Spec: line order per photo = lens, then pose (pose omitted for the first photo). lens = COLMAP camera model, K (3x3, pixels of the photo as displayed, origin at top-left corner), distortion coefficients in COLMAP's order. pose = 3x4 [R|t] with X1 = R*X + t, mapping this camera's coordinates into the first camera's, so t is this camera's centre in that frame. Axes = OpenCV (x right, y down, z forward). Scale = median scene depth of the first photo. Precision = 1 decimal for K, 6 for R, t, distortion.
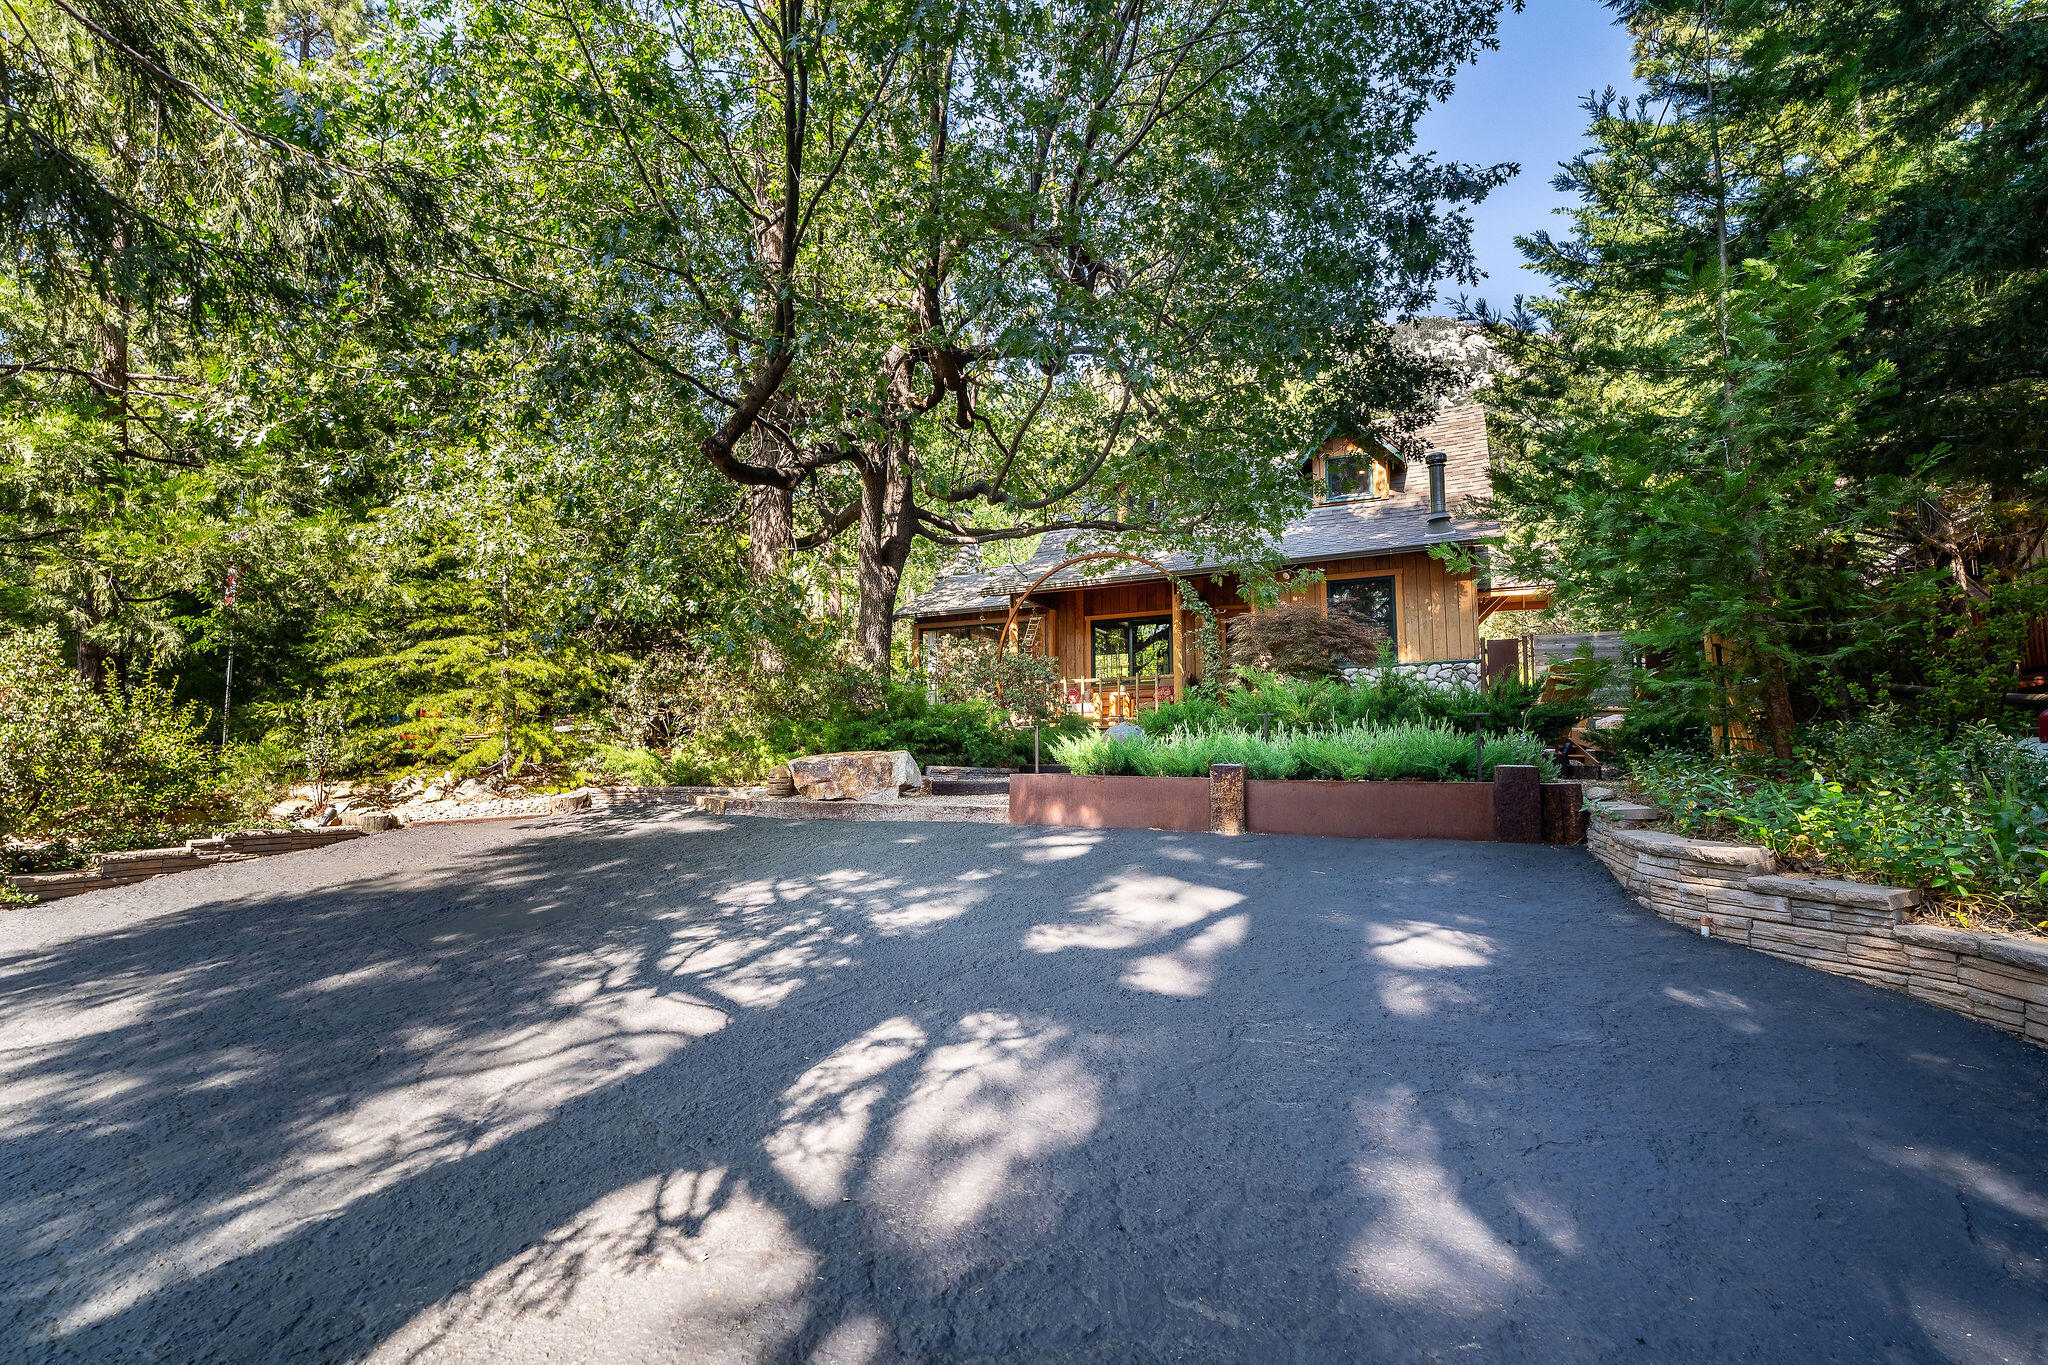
lens RADIAL K [[922.8, 0, 1024.0], [0, 922.8, 682.5], [0, 0, 1]] dist [-0.001759, -0.000275]
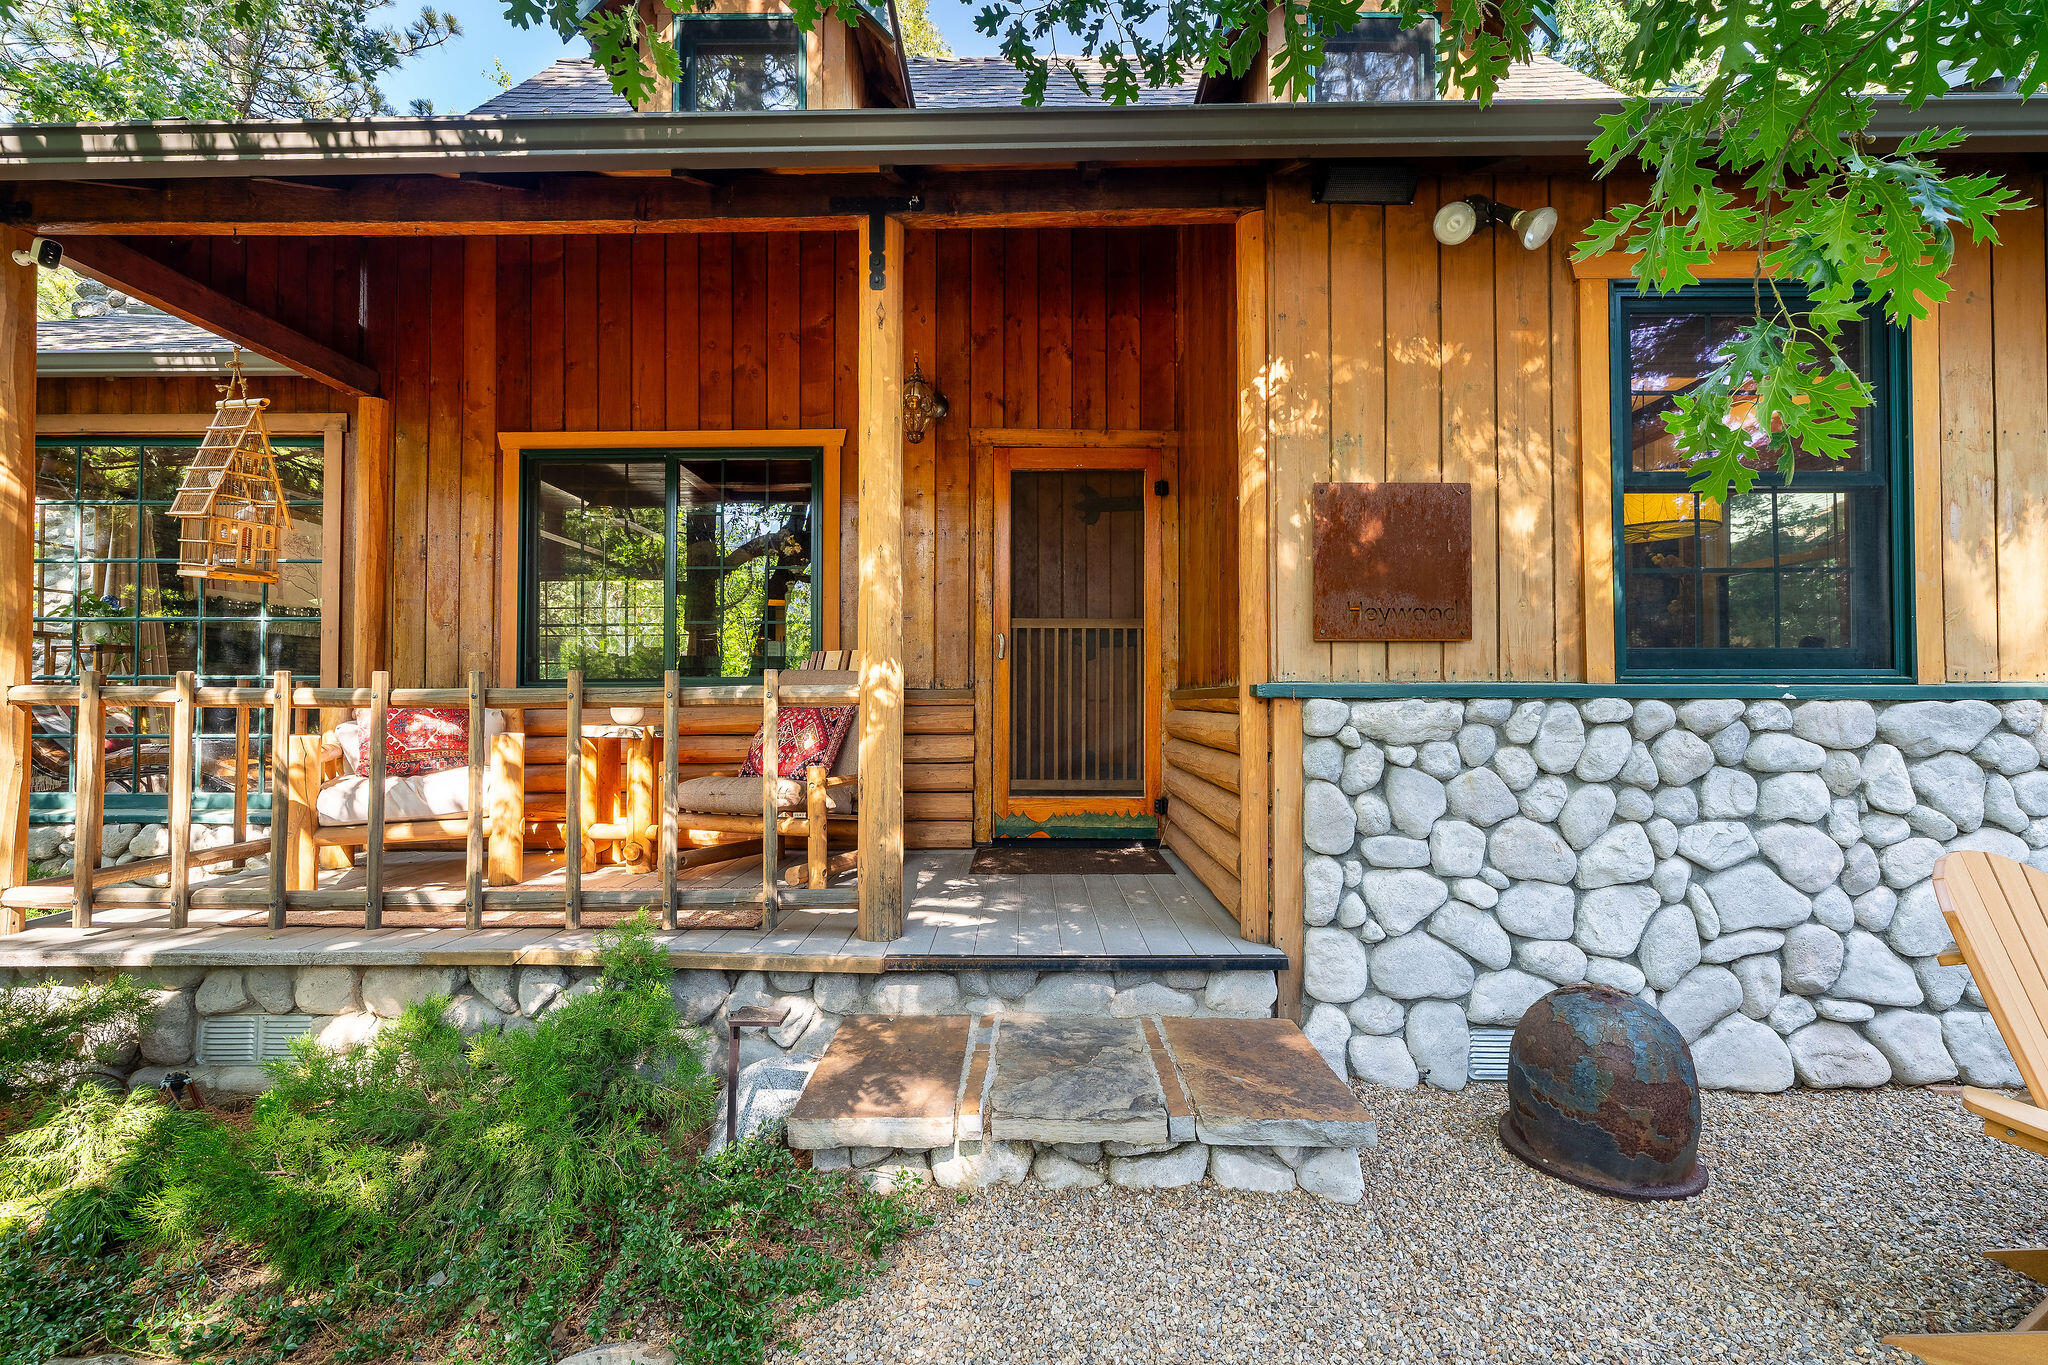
lens RADIAL K [[922.8, 0, 1024.0], [0, 922.8, 682.5], [0, 0, 1]] dist [-0.001759, -0.000275]
pose [[0.913671, 0.016913, 0.406102, 0.152275], [-0.041975, 0.997718, 0.052885, -0.031591], [-0.404281, -0.065366, 0.912296, 1.077045]]
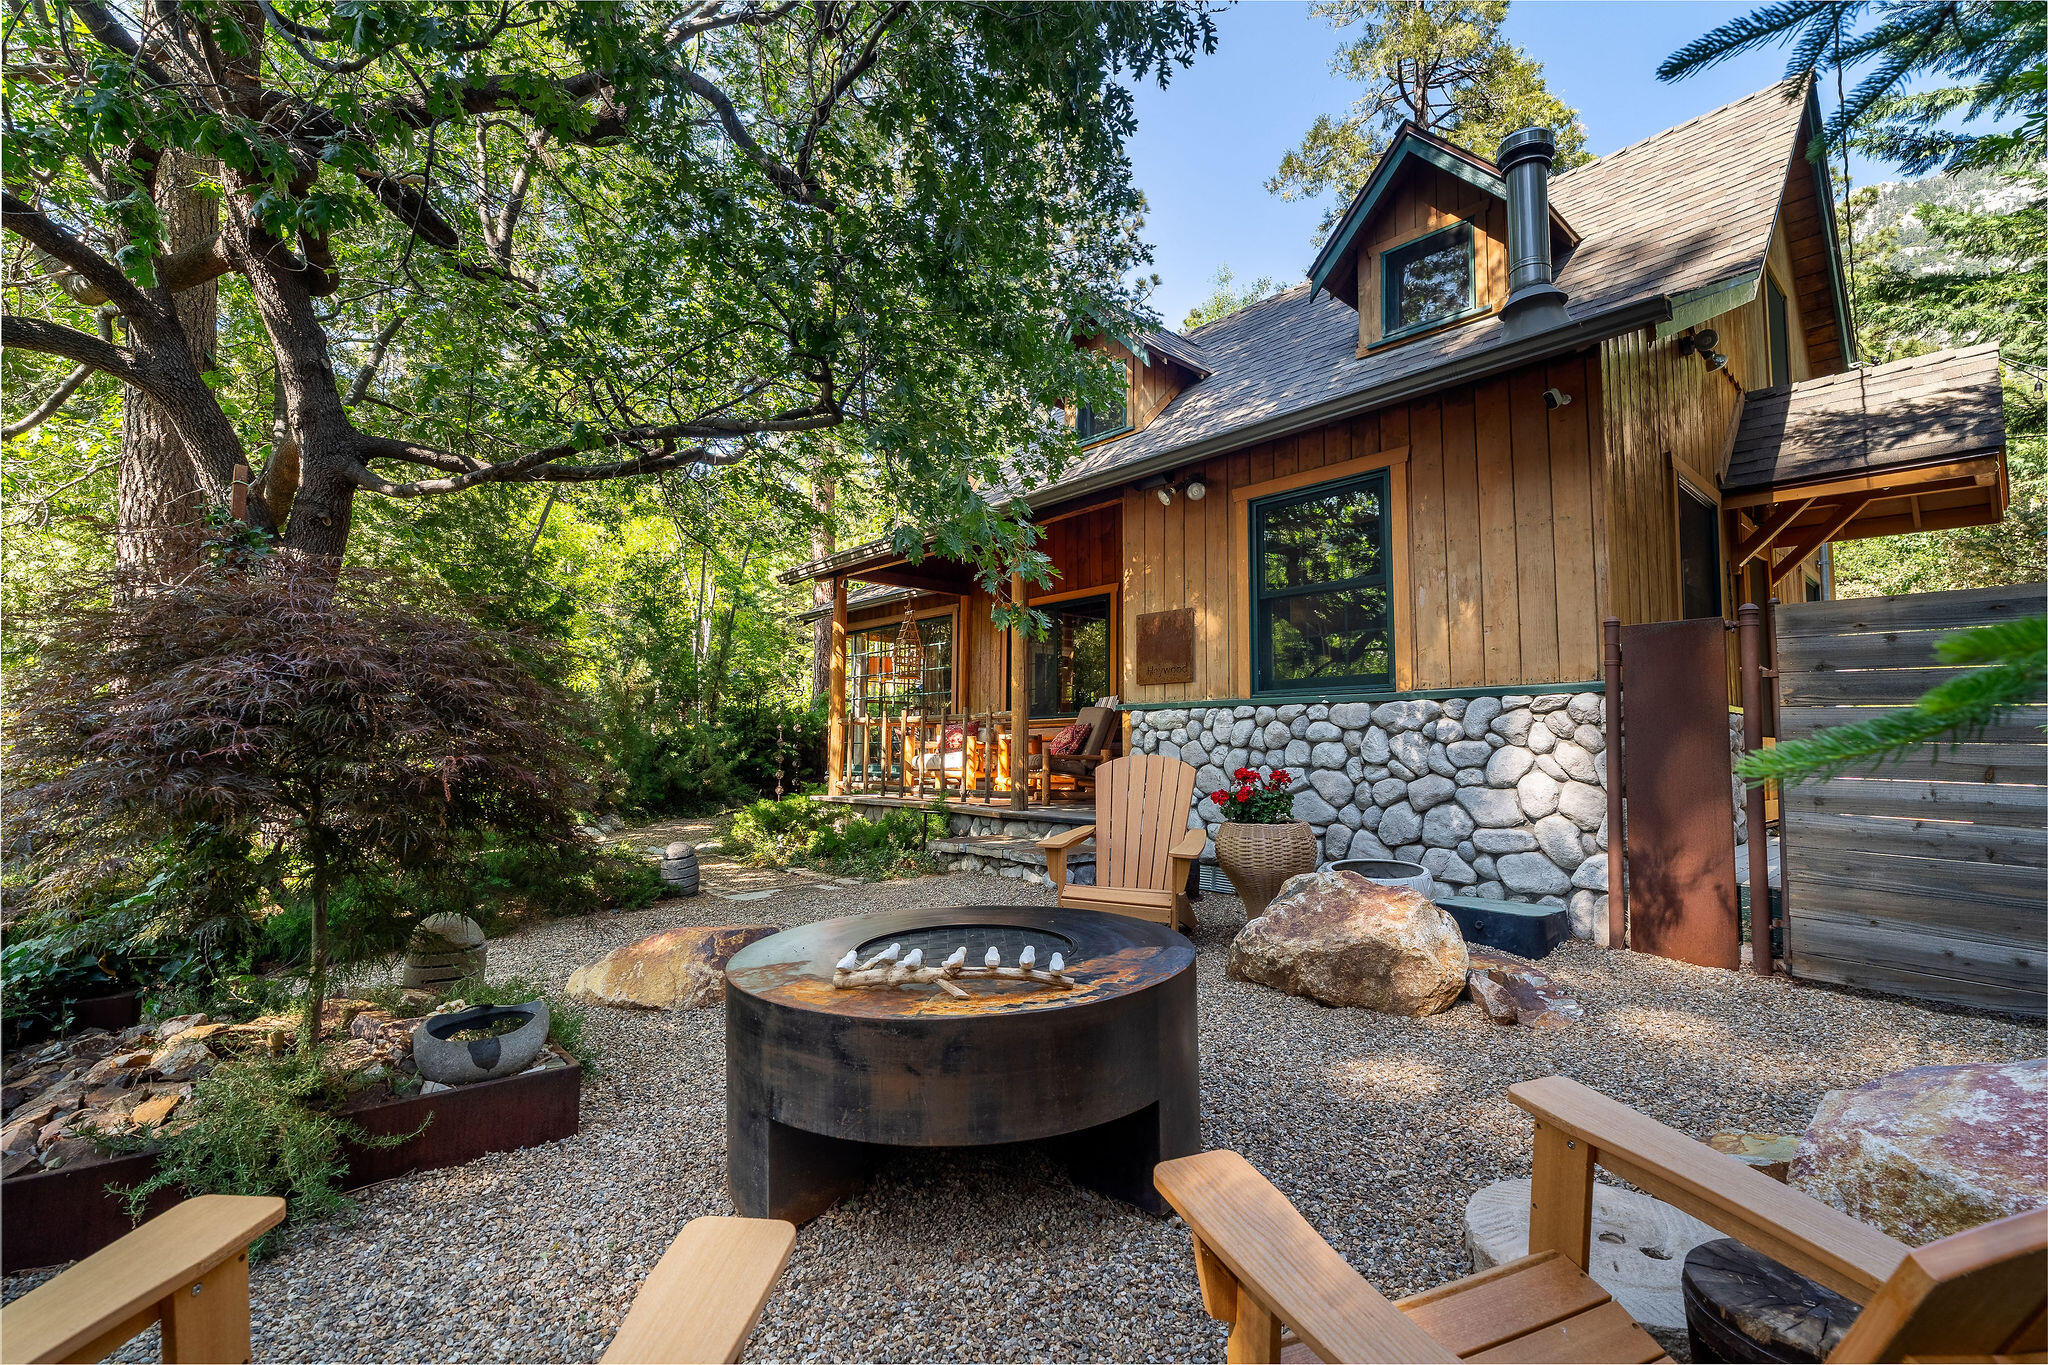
lens RADIAL K [[922.8, 0, 1024.0], [0, 922.8, 682.5], [0, 0, 1]] dist [-0.001759, -0.000275]
pose [[0.914997, -0.019770, -0.402975, 0.500879], [0.027015, 0.999559, 0.012302, -0.043346], [0.402554, -0.022143, 0.915128, 0.718714]]
